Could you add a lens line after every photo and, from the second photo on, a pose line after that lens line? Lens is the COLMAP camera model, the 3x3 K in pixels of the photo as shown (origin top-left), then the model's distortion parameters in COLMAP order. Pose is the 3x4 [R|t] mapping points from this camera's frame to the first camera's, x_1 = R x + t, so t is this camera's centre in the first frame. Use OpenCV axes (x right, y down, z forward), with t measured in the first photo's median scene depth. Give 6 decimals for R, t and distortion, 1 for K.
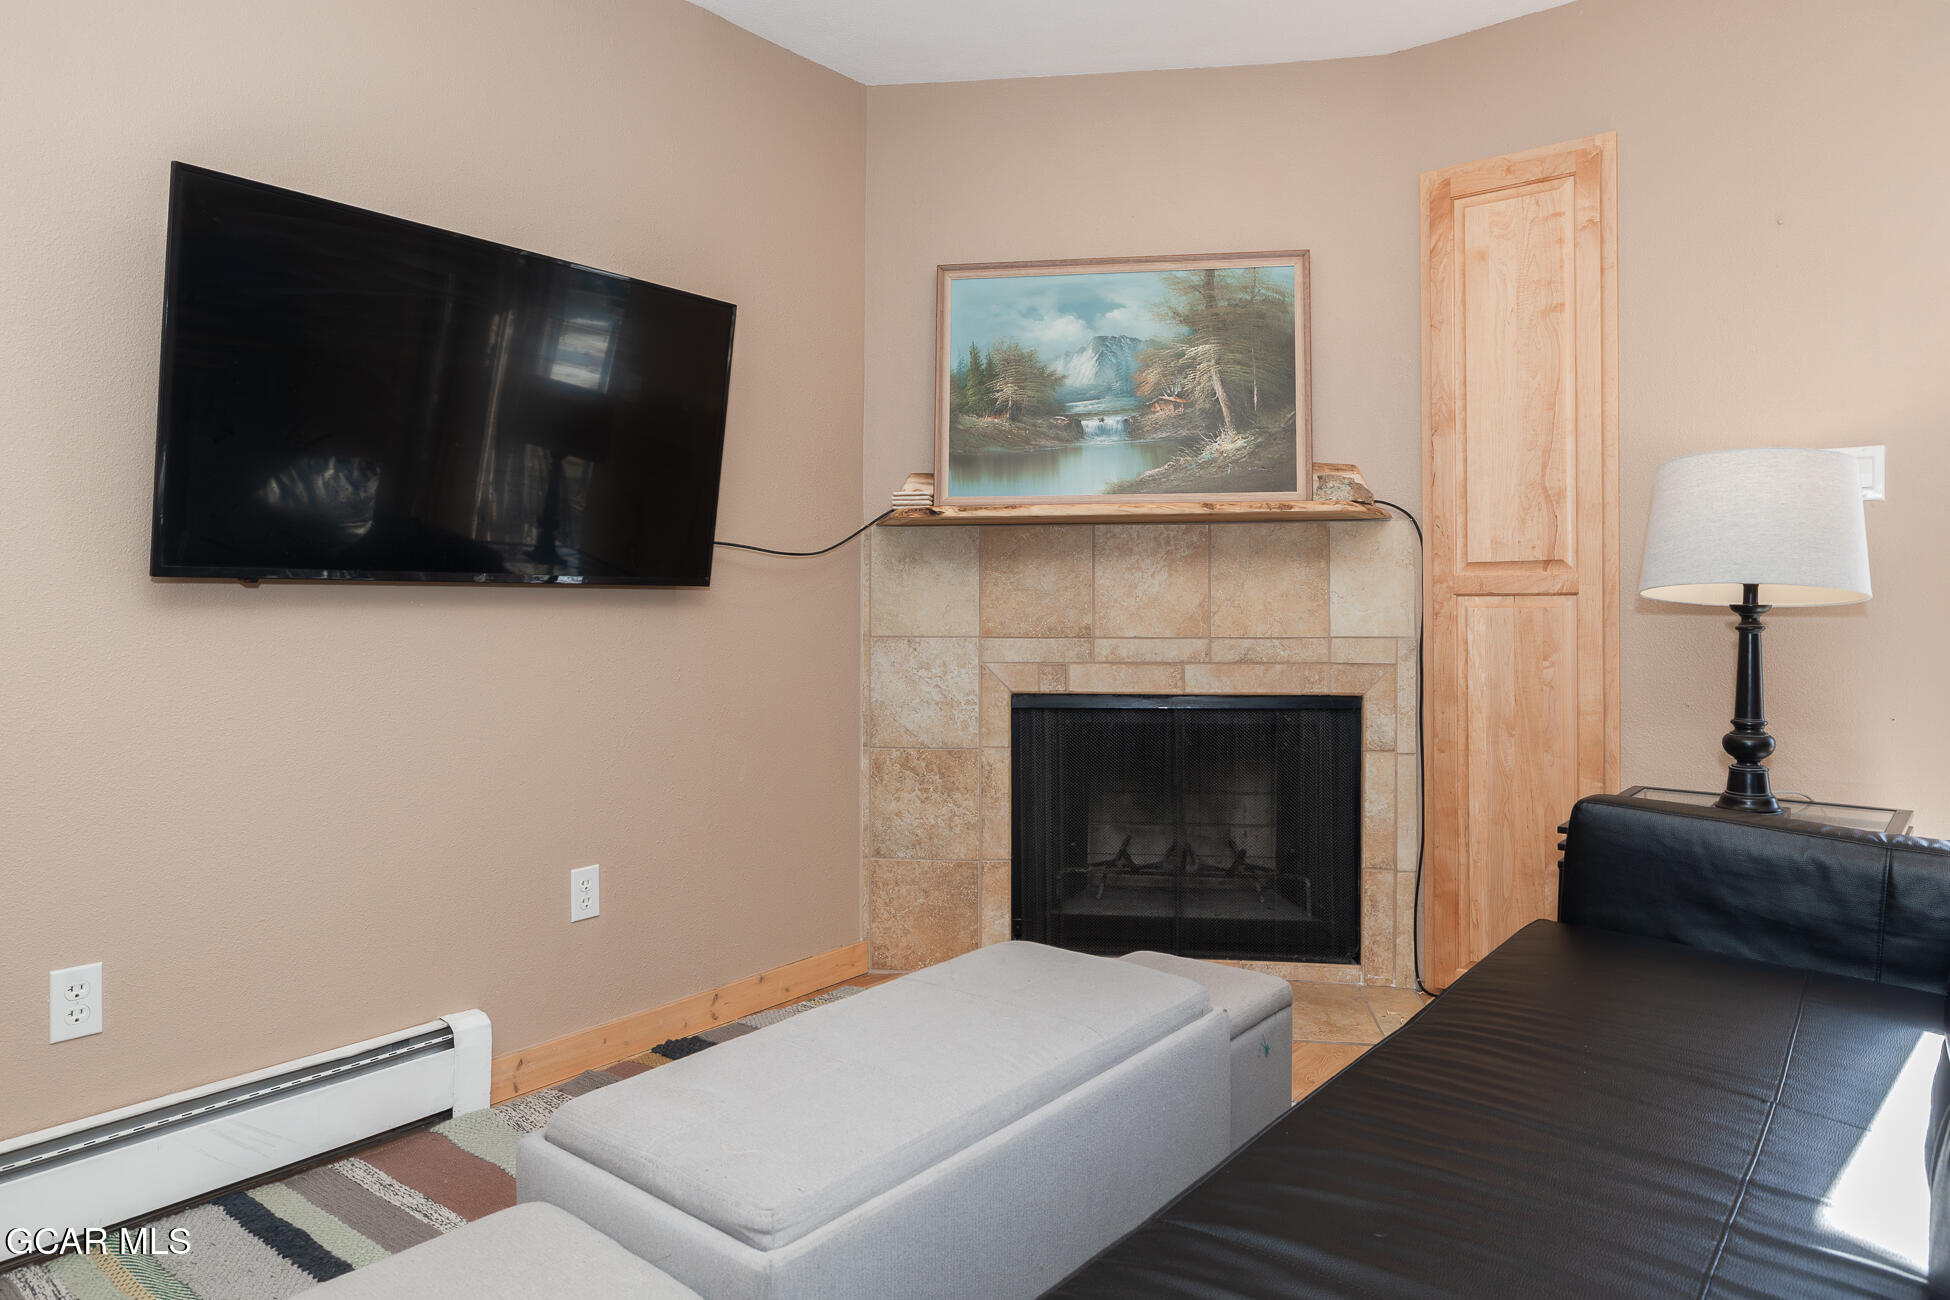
lens RADIAL K [[1088.4, 0, 974.6], [0, 1088.4, 578.4], [0, 0, 1]] dist [-0.006996, -0.000385]
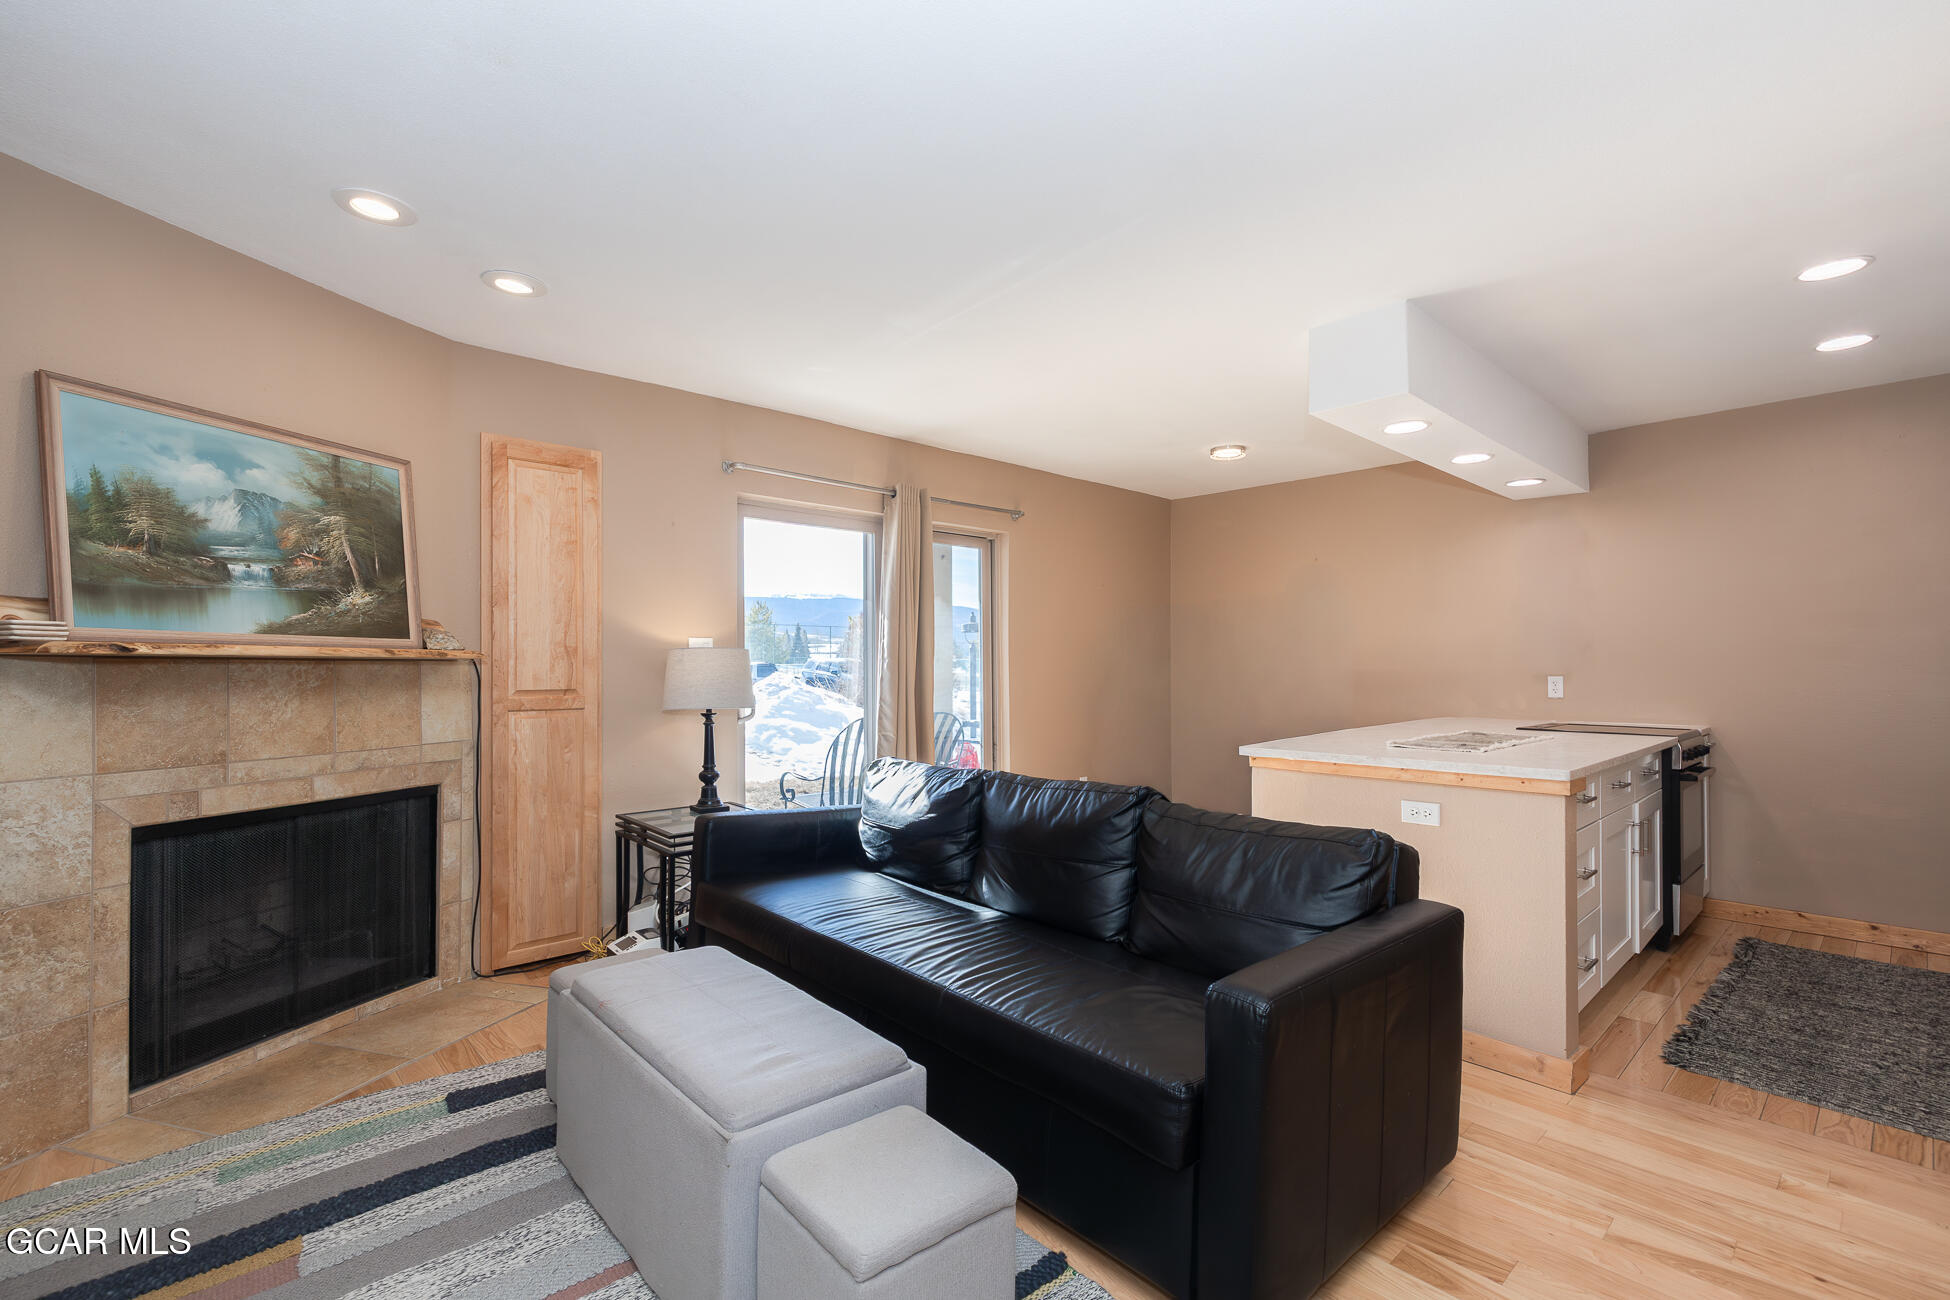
lens RADIAL K [[854.0, 0, 975.0], [0, 854.0, 650.0], [0, 0, 1]] dist [0.001223, 0.000323]
pose [[0.183405, 0.029086, 0.982607, -0.603321], [-0.000249, 0.999564, -0.029542, -0.033690], [-0.983037, 0.005173, 0.183332, 0.106560]]
